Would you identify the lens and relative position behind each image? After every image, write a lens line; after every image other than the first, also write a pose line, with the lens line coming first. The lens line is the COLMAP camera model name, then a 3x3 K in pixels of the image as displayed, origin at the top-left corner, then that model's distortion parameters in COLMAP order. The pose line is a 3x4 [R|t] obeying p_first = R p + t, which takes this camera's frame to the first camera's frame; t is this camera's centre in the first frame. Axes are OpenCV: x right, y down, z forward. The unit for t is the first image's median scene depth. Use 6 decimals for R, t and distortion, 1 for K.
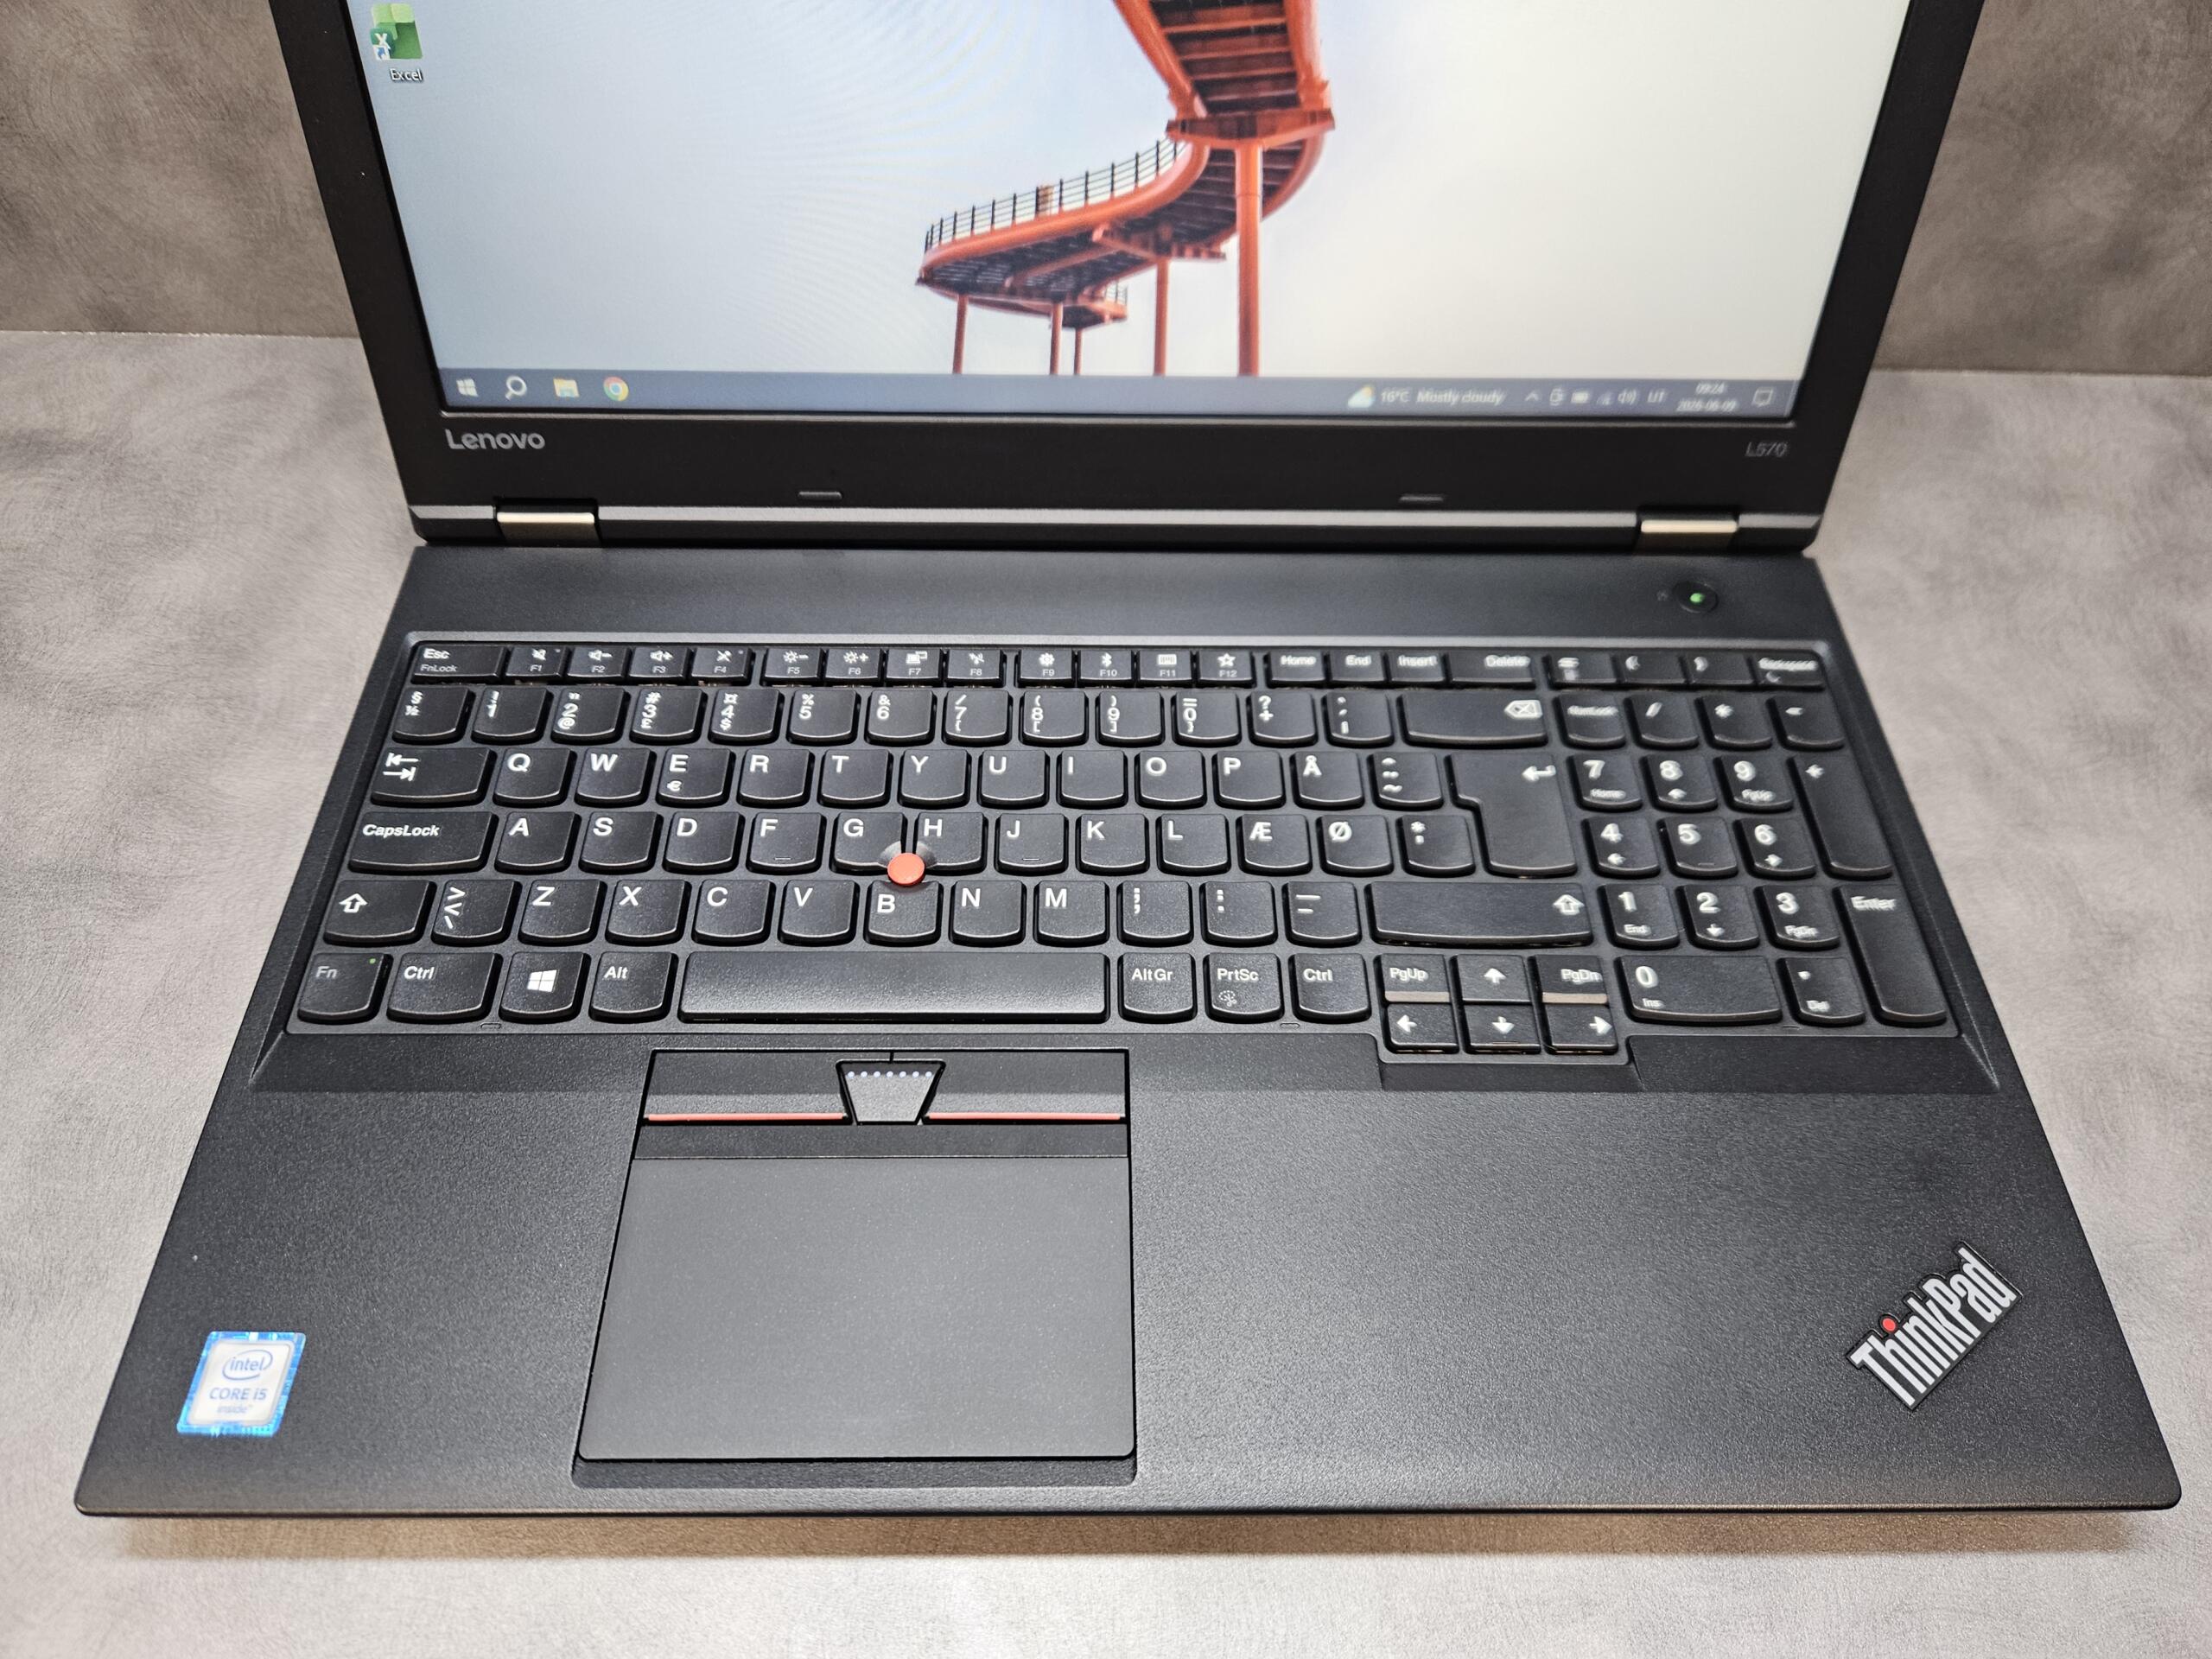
lens RADIAL K [[1521.3, 0, 1108.5], [0, 1521.3, 825.6], [0, 0, 1]] dist [0.035591, -0.043588]
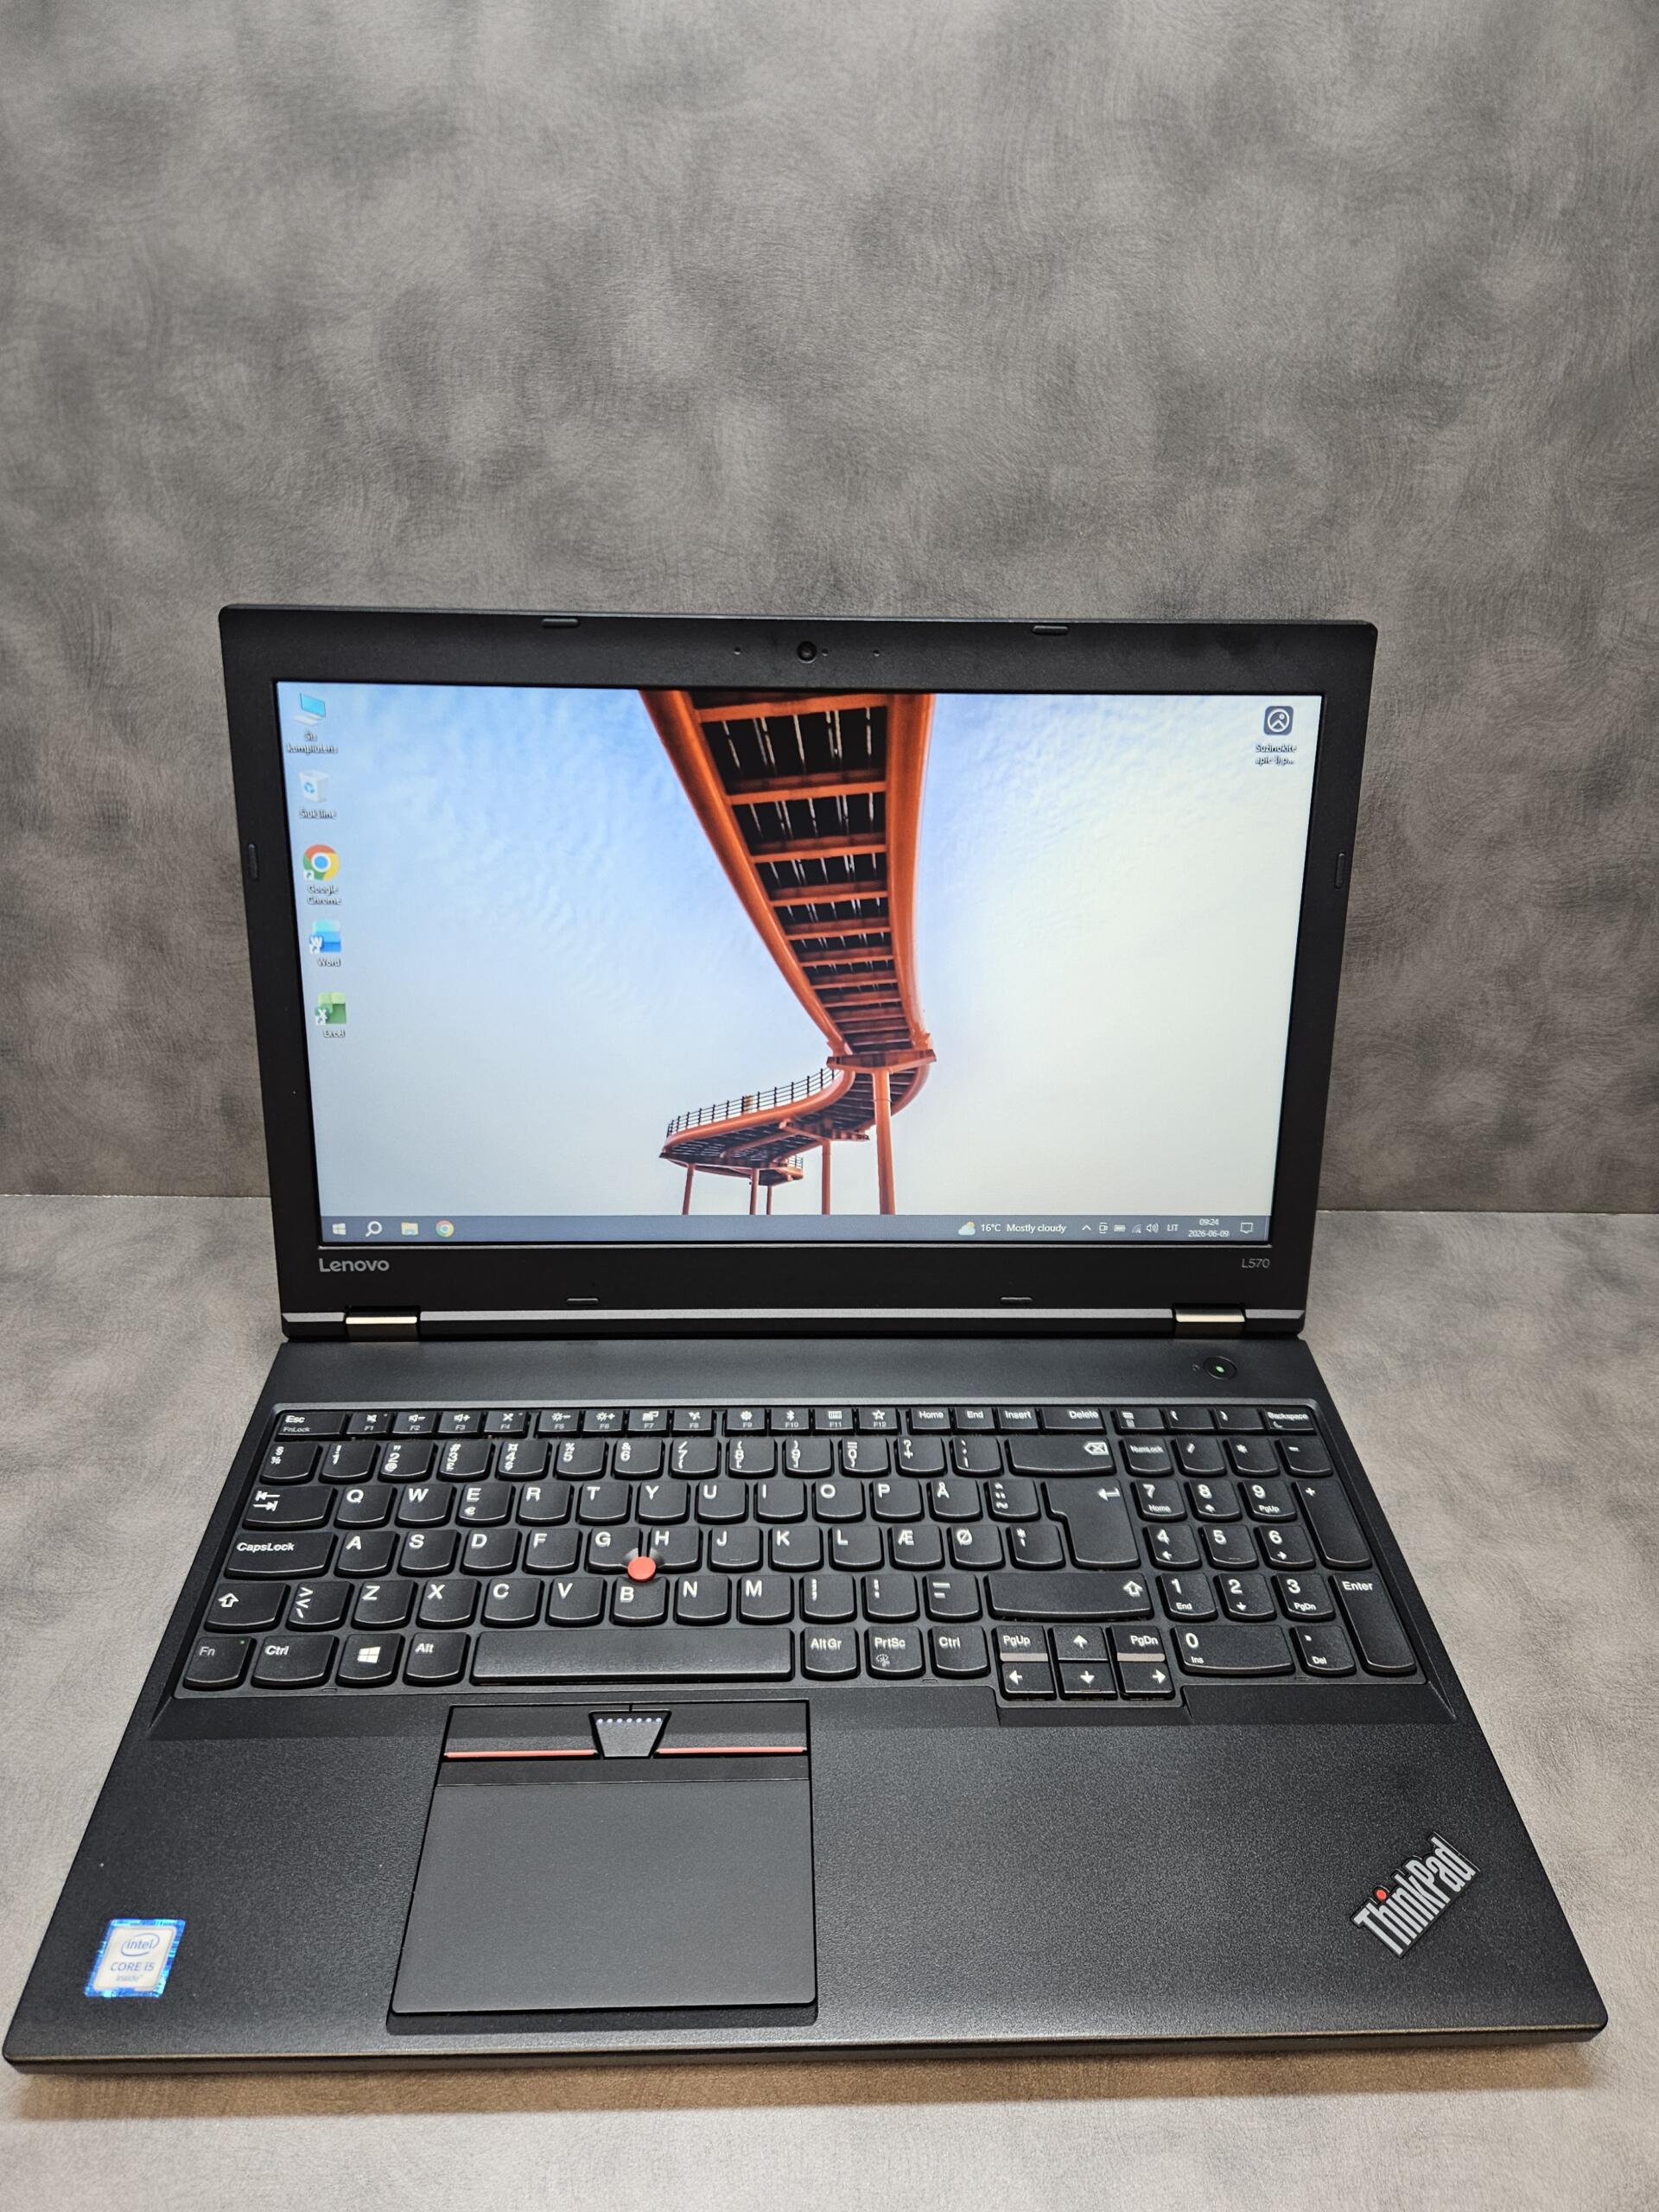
lens RADIAL K [[1521.3, 0, 825.1], [0, 1521.3, 1089.0], [0, 0, 1]] dist [0.035591, -0.043588]
pose [[0.999675, -0.006527, 0.024654, -0.002038], [0.015134, 0.929908, -0.367480, 0.125650], [-0.020528, 0.367733, 0.929705, -0.390189]]
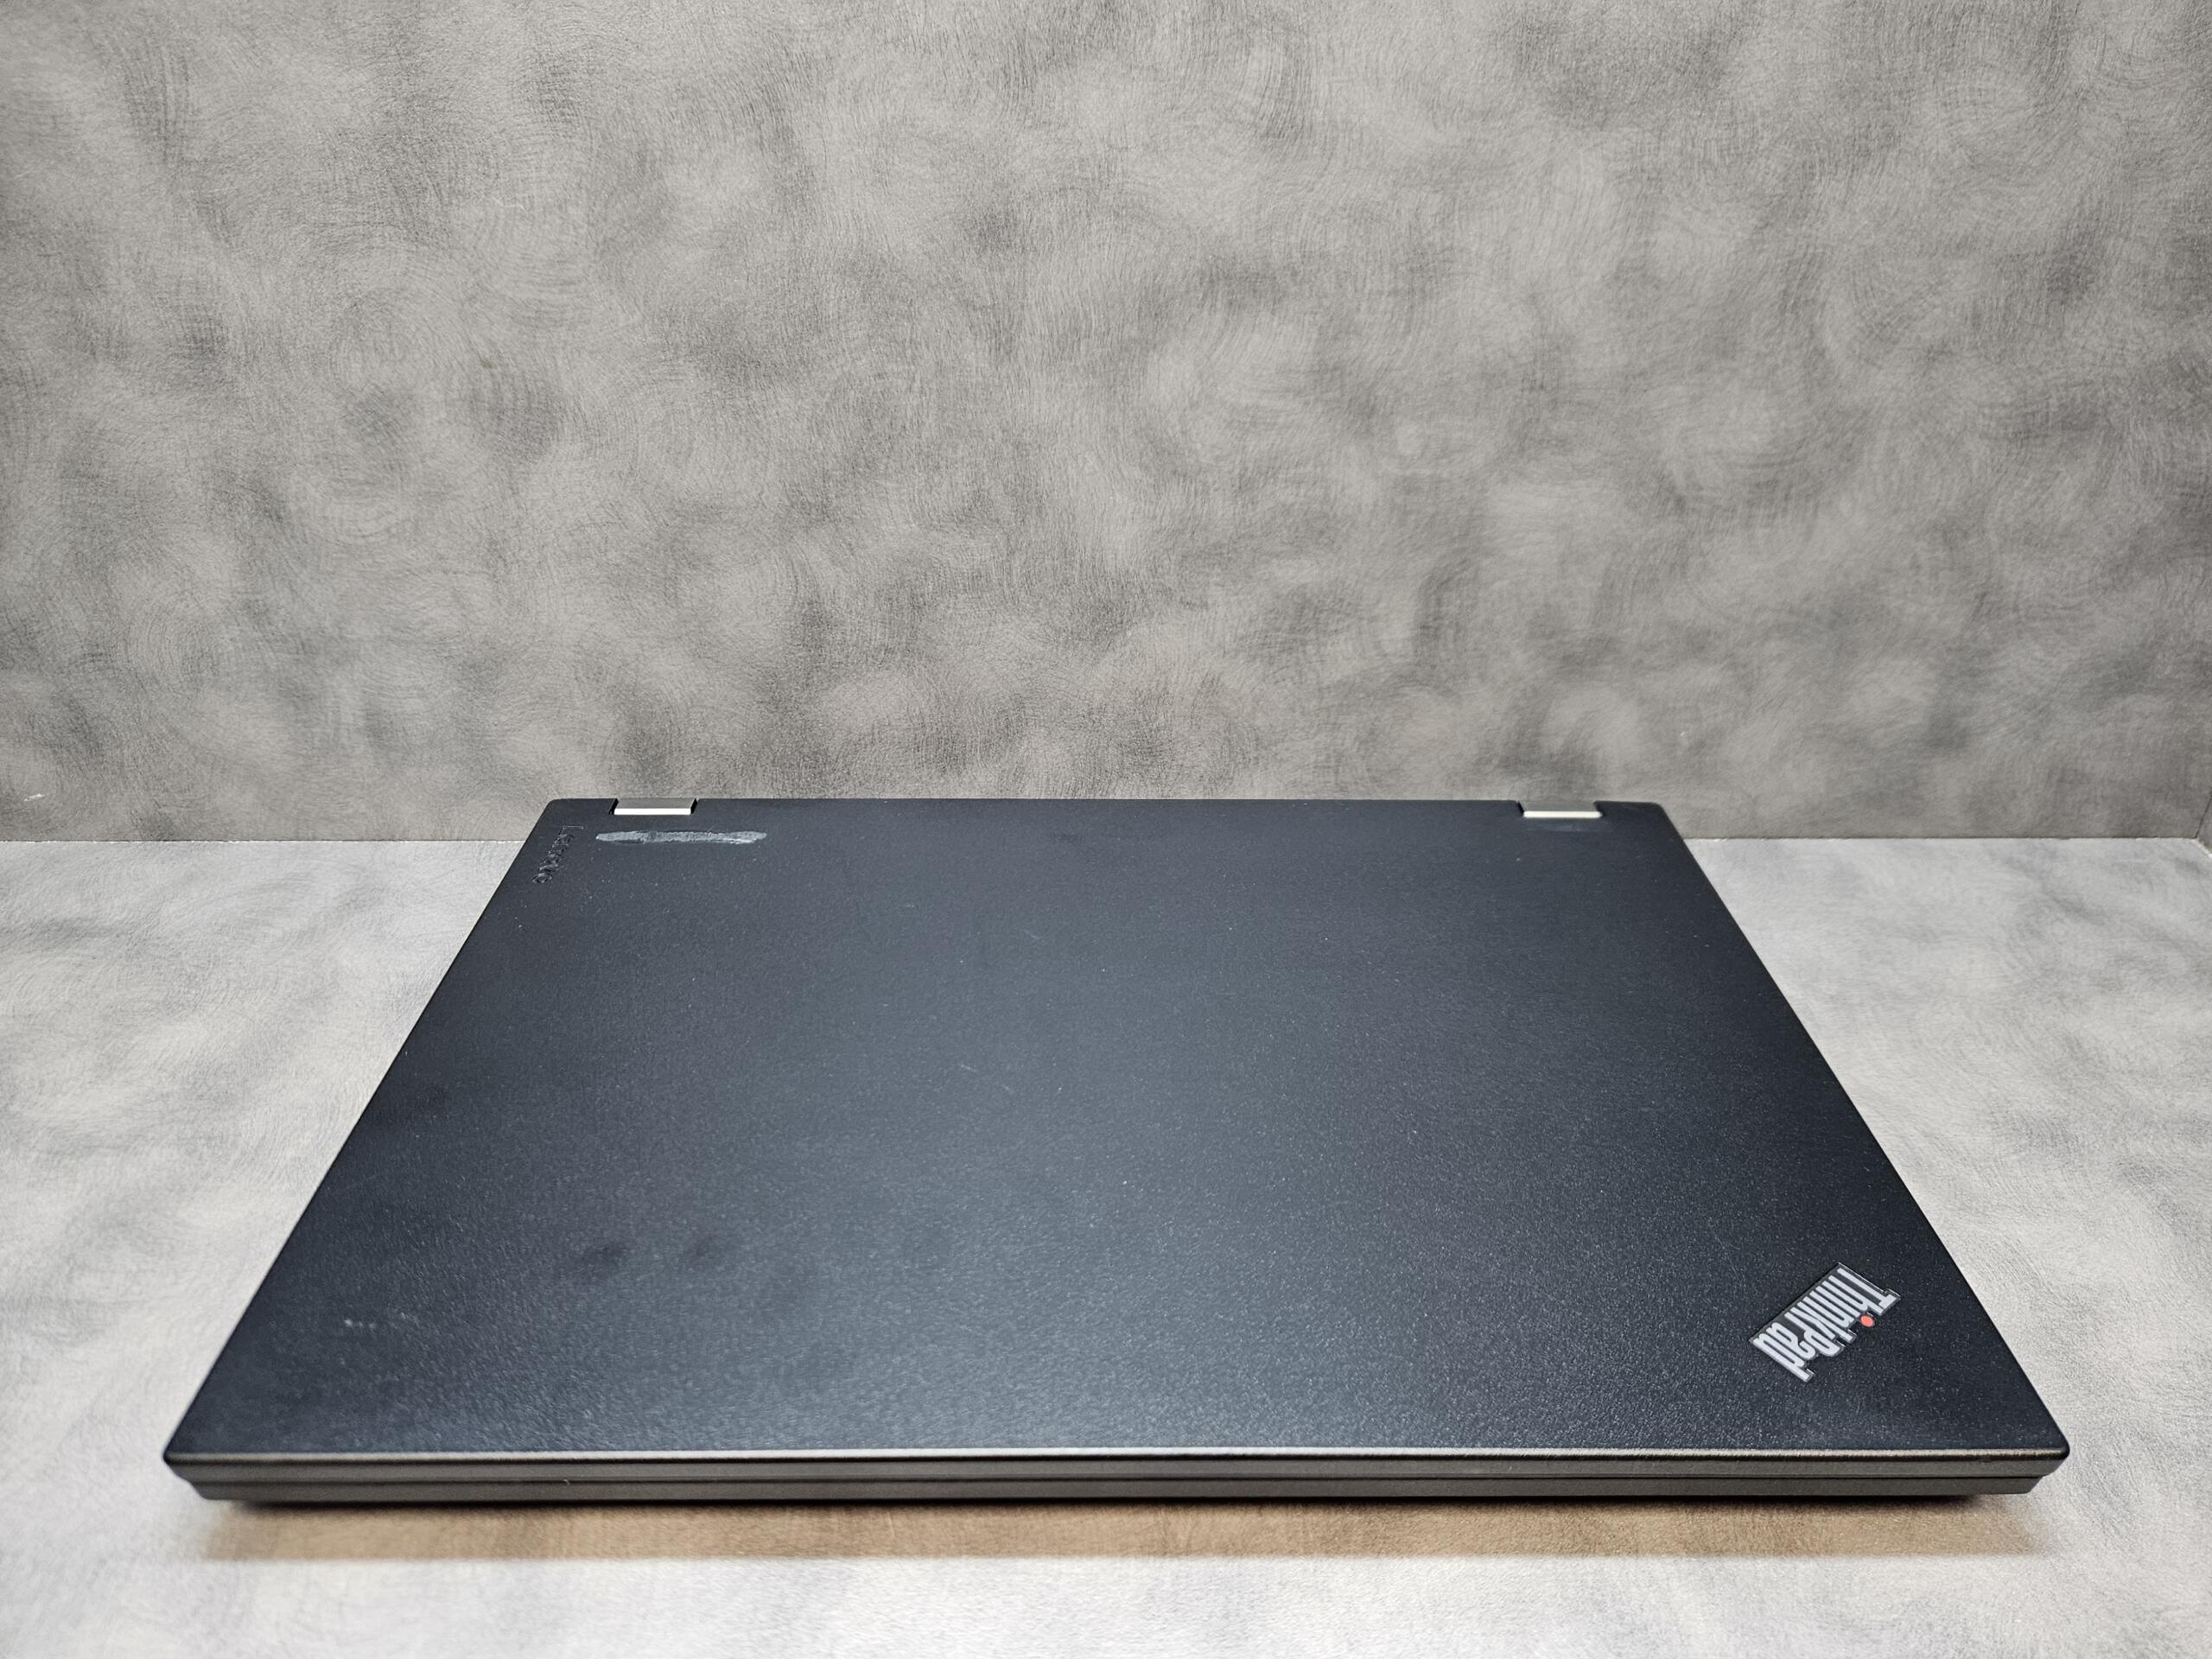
lens RADIAL K [[1521.3, 0, 1113.1], [0, 1521.3, 841.6], [0, 0, 1]] dist [0.035591, -0.043588]
pose [[0.999457, -0.021967, 0.024568, 0.009651], [0.029640, 0.925081, -0.378611, 0.153664], [-0.014410, 0.379133, 0.925230, -0.035525]]
